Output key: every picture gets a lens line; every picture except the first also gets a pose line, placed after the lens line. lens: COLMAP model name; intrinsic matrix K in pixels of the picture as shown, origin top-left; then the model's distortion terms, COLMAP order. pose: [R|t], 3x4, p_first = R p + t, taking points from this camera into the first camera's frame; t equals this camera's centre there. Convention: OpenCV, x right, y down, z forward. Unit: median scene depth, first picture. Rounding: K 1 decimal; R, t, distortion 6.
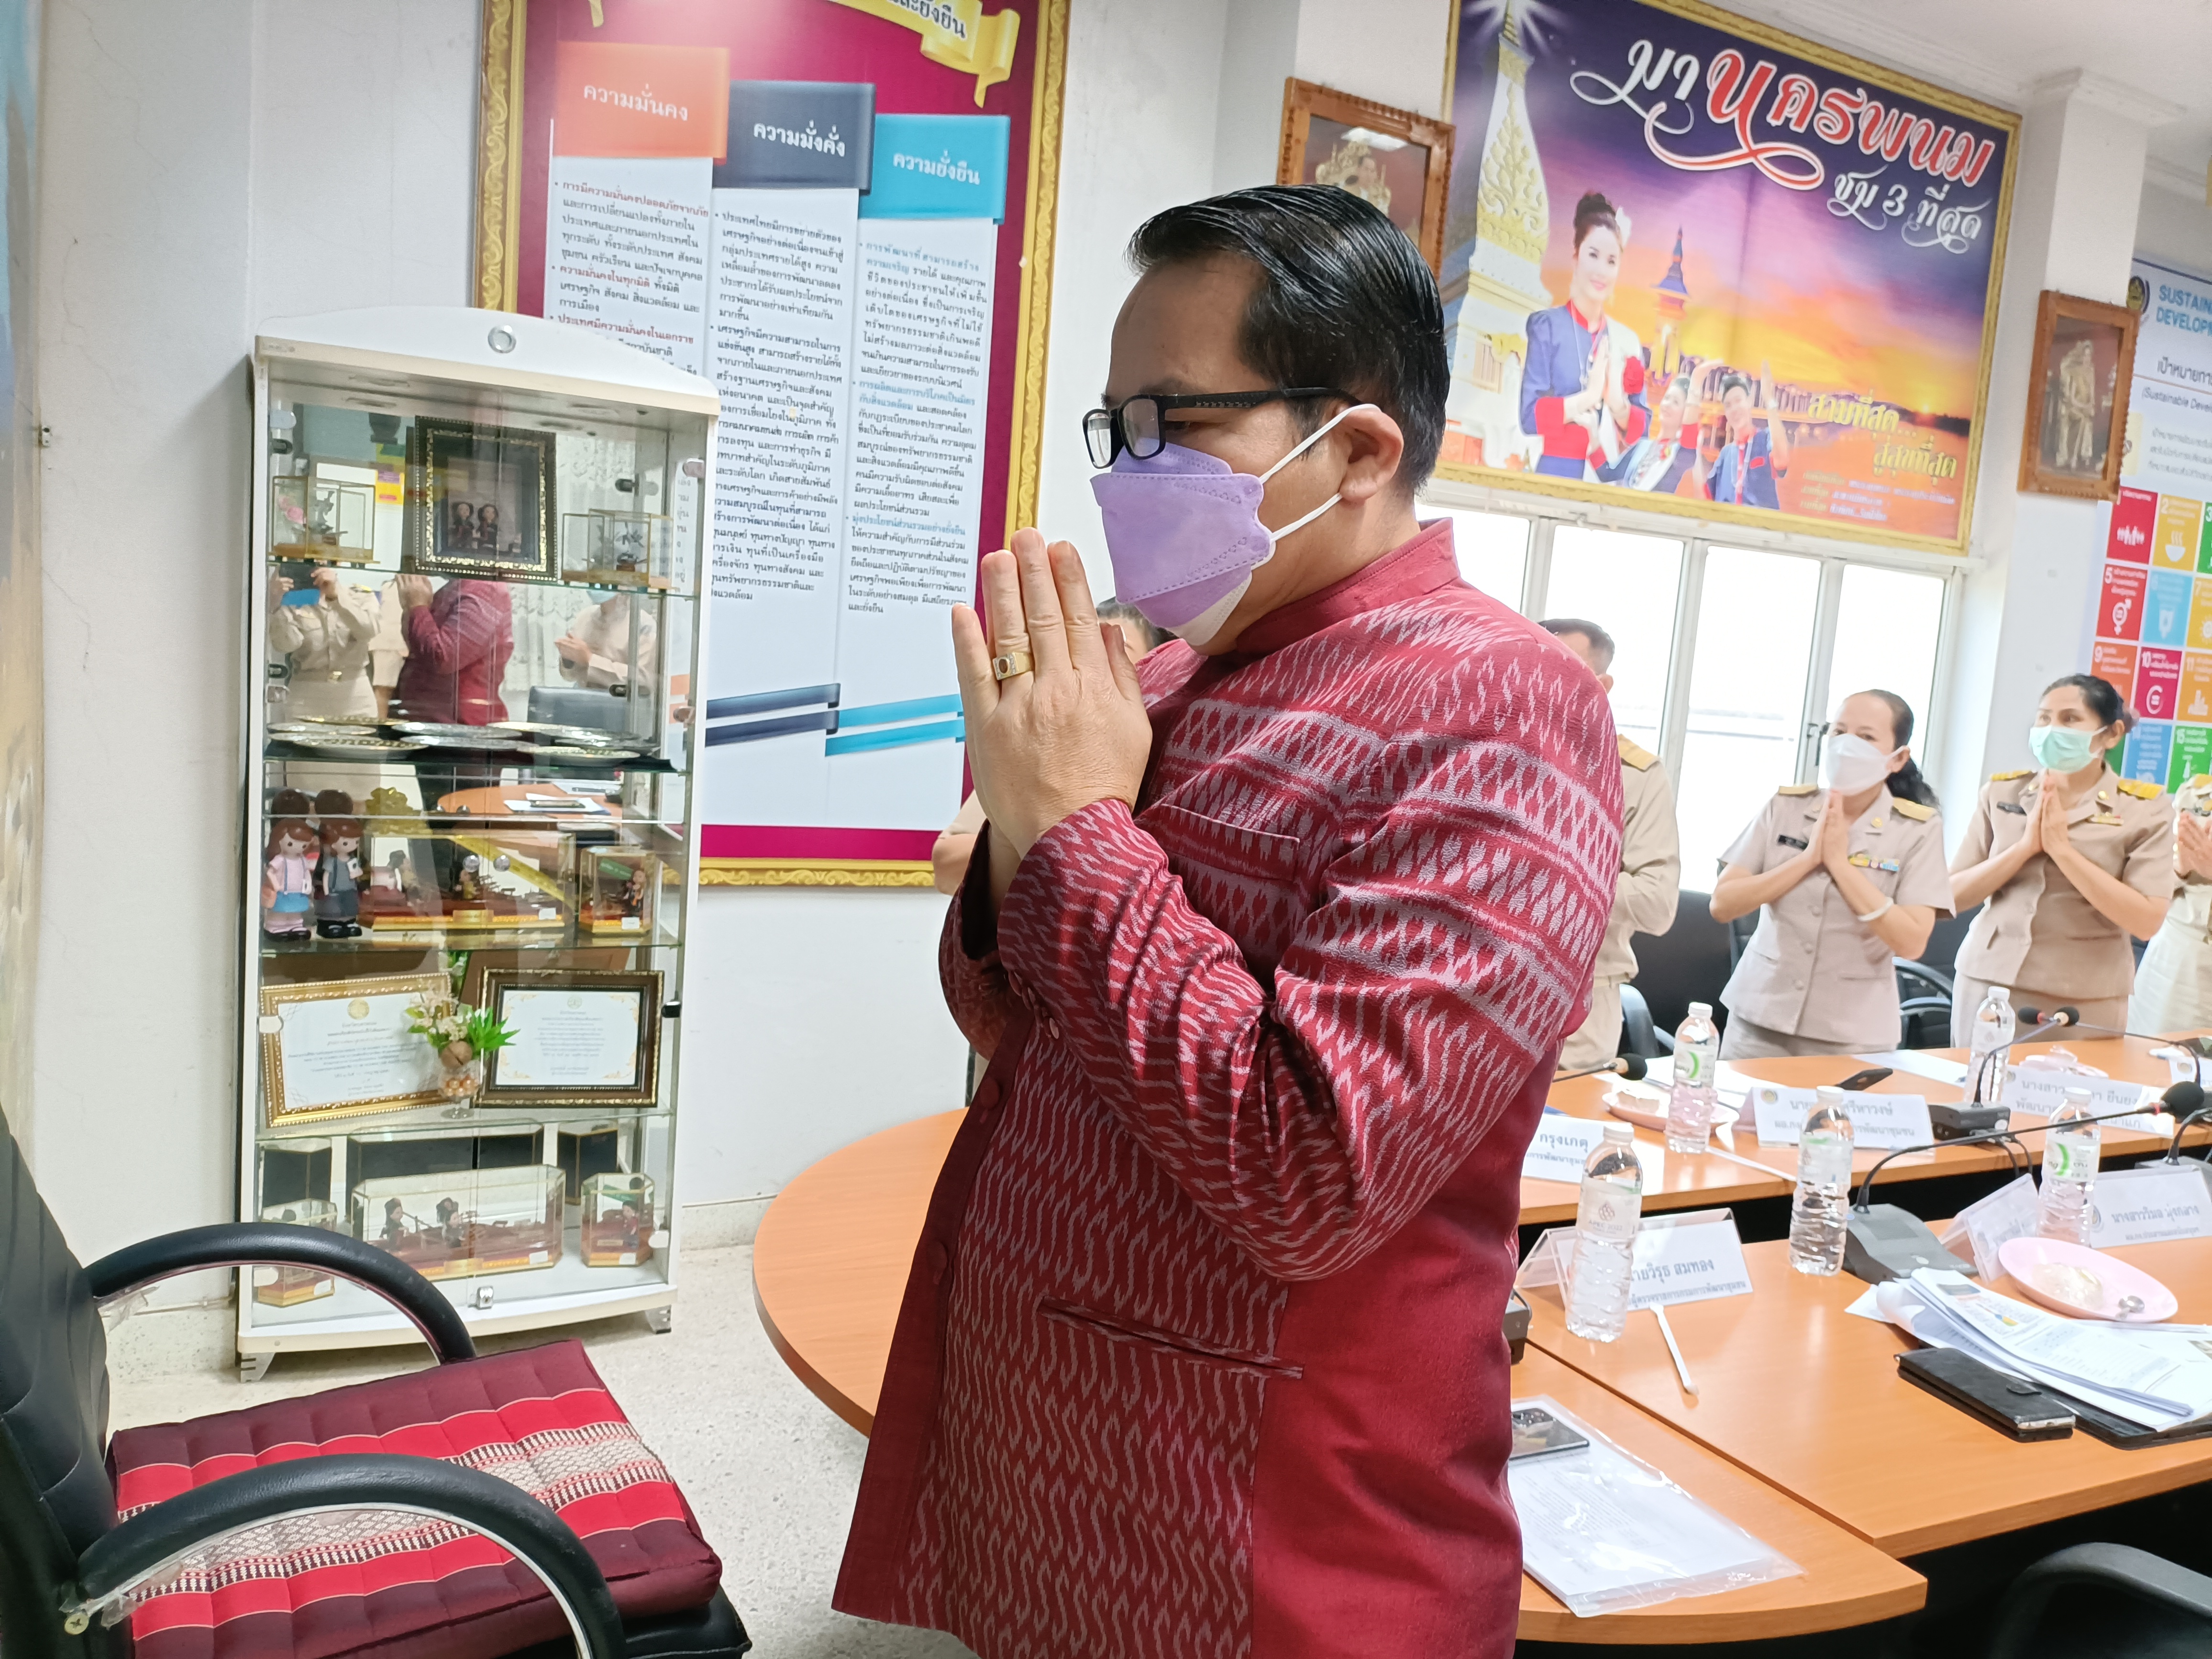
lens RADIAL K [[1640.6, 0, 1089.3], [0, 1640.6, 843.1], [0, 0, 1]] dist [0.061549, -0.082896]
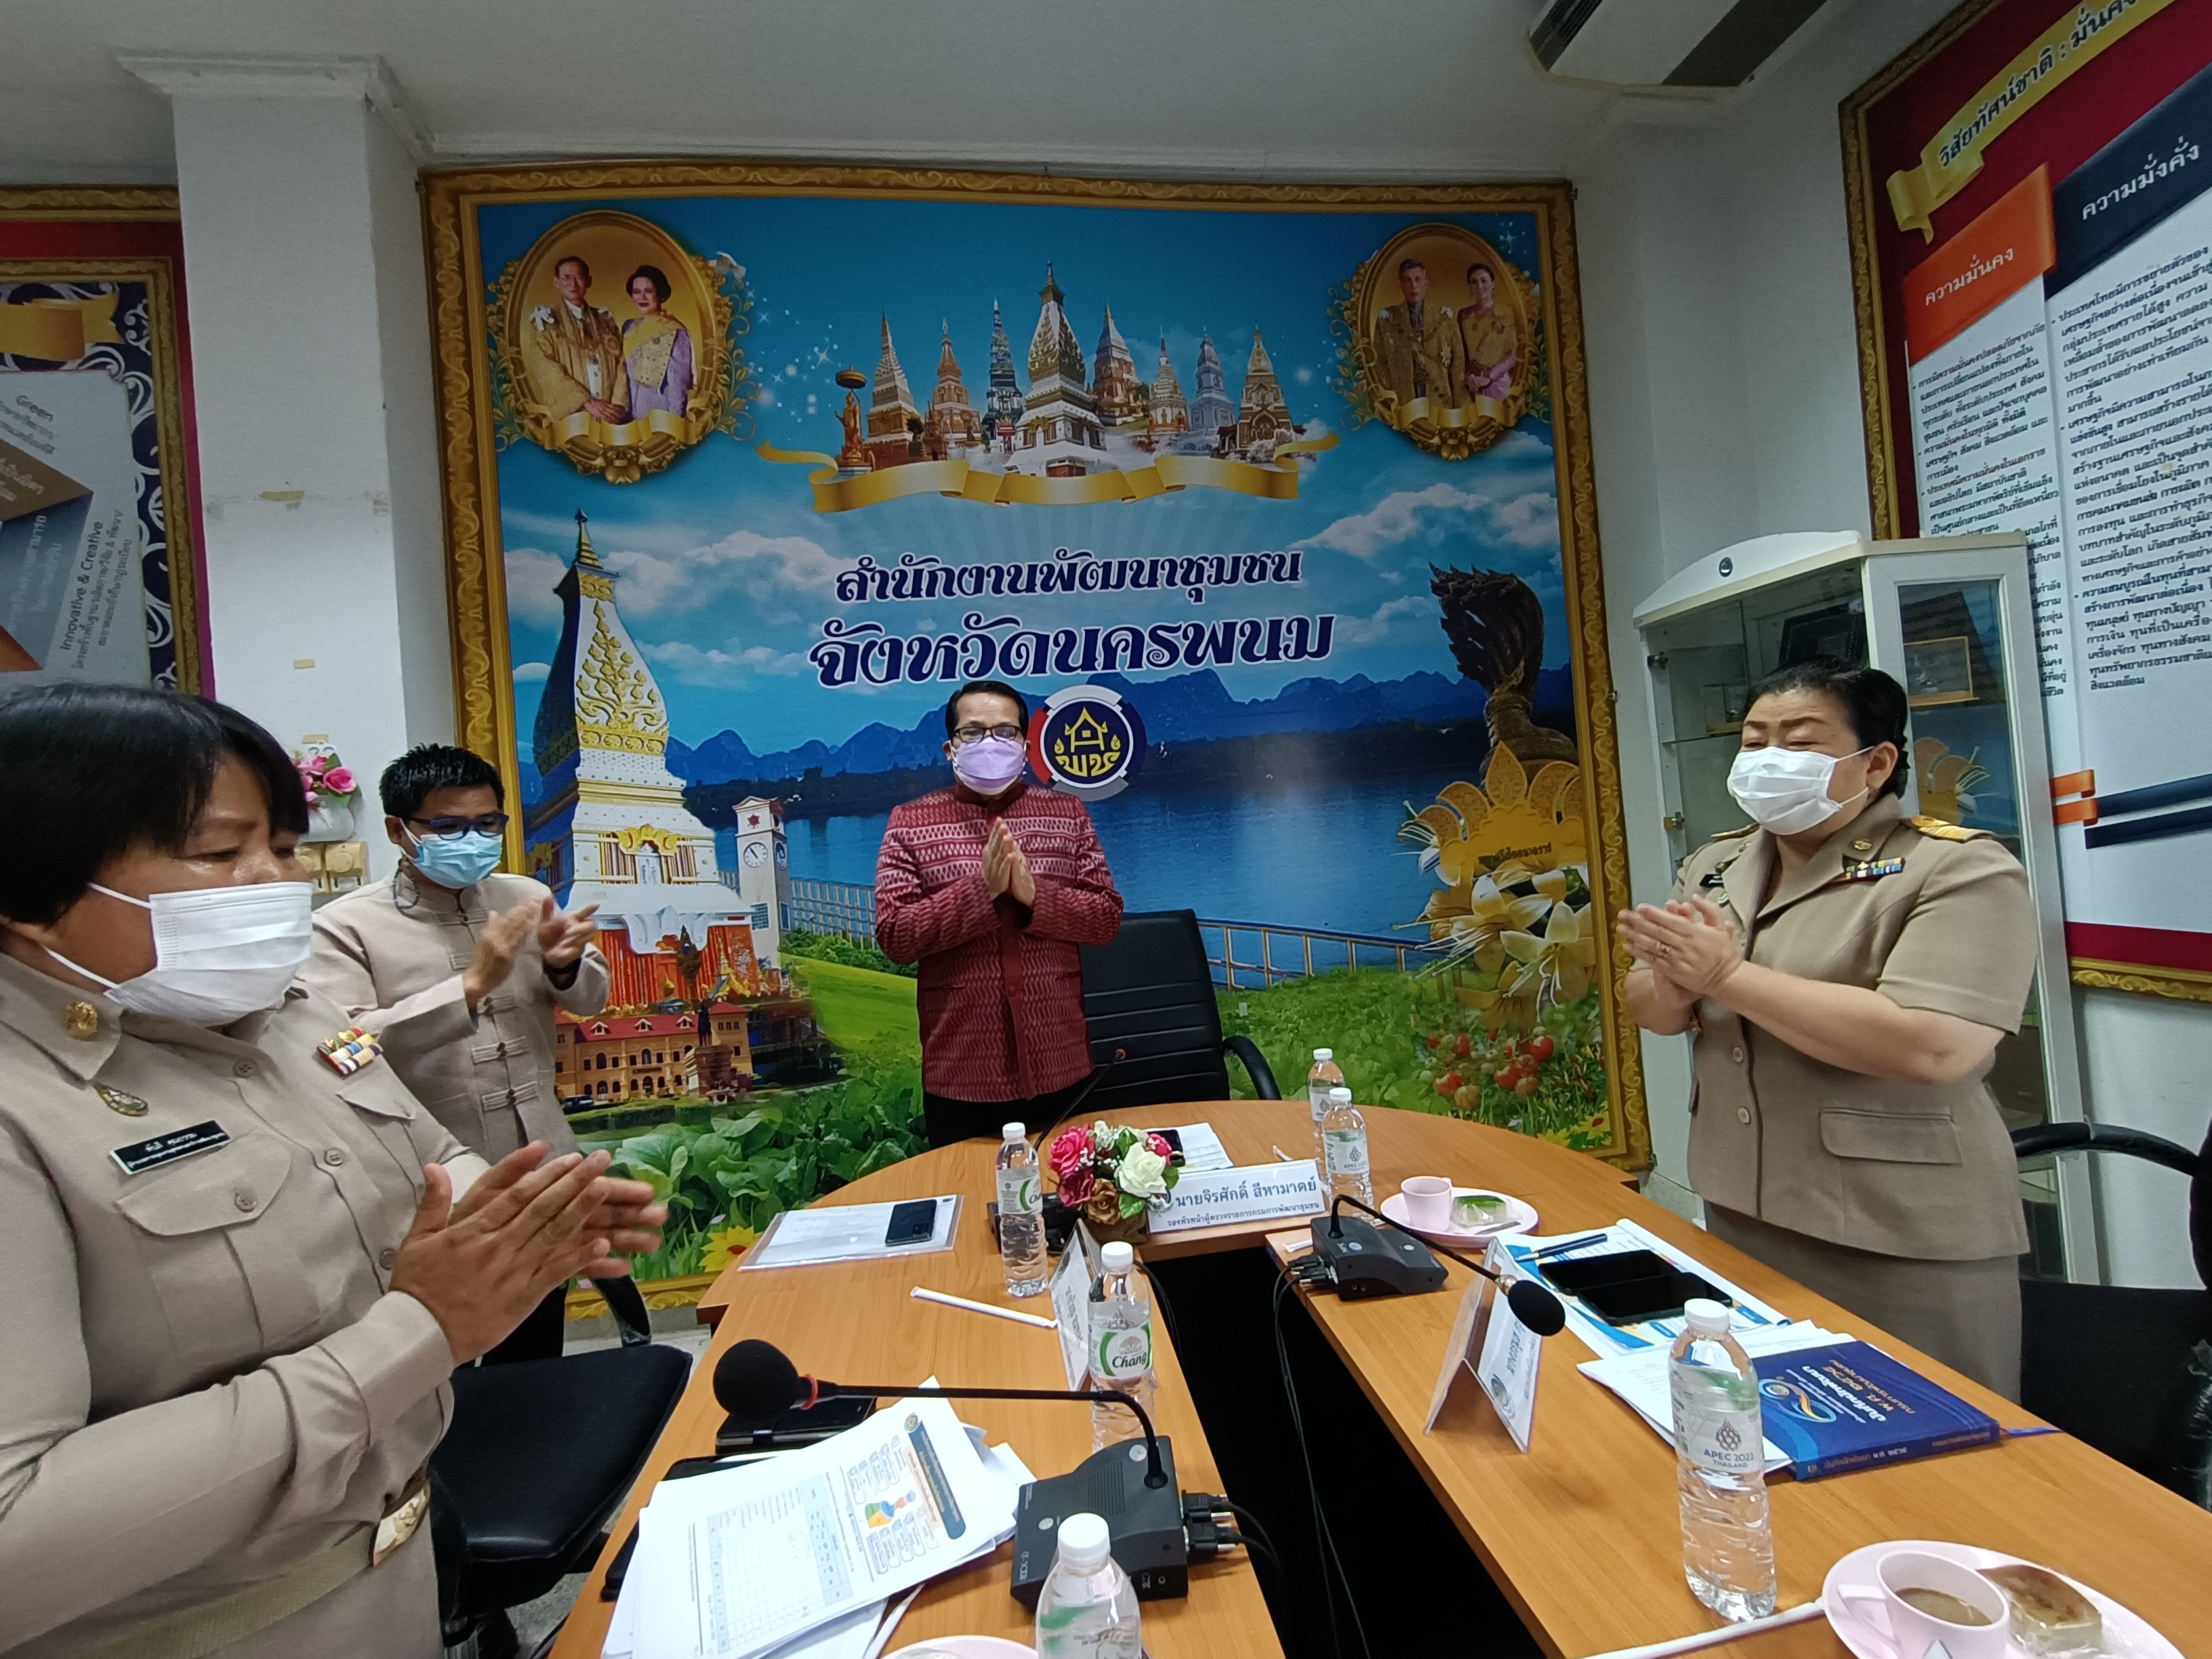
lens RADIAL K [[1026.6, 0, 1102.5], [0, 1026.6, 815.4], [0, 0, 1]] dist [-0.000998, 0.001162]
pose [[-0.349552, -0.052869, -0.935424, 0.439136], [-0.047156, 0.998134, -0.038792, -0.019983], [0.935730, 0.030551, -0.351392, 0.543589]]
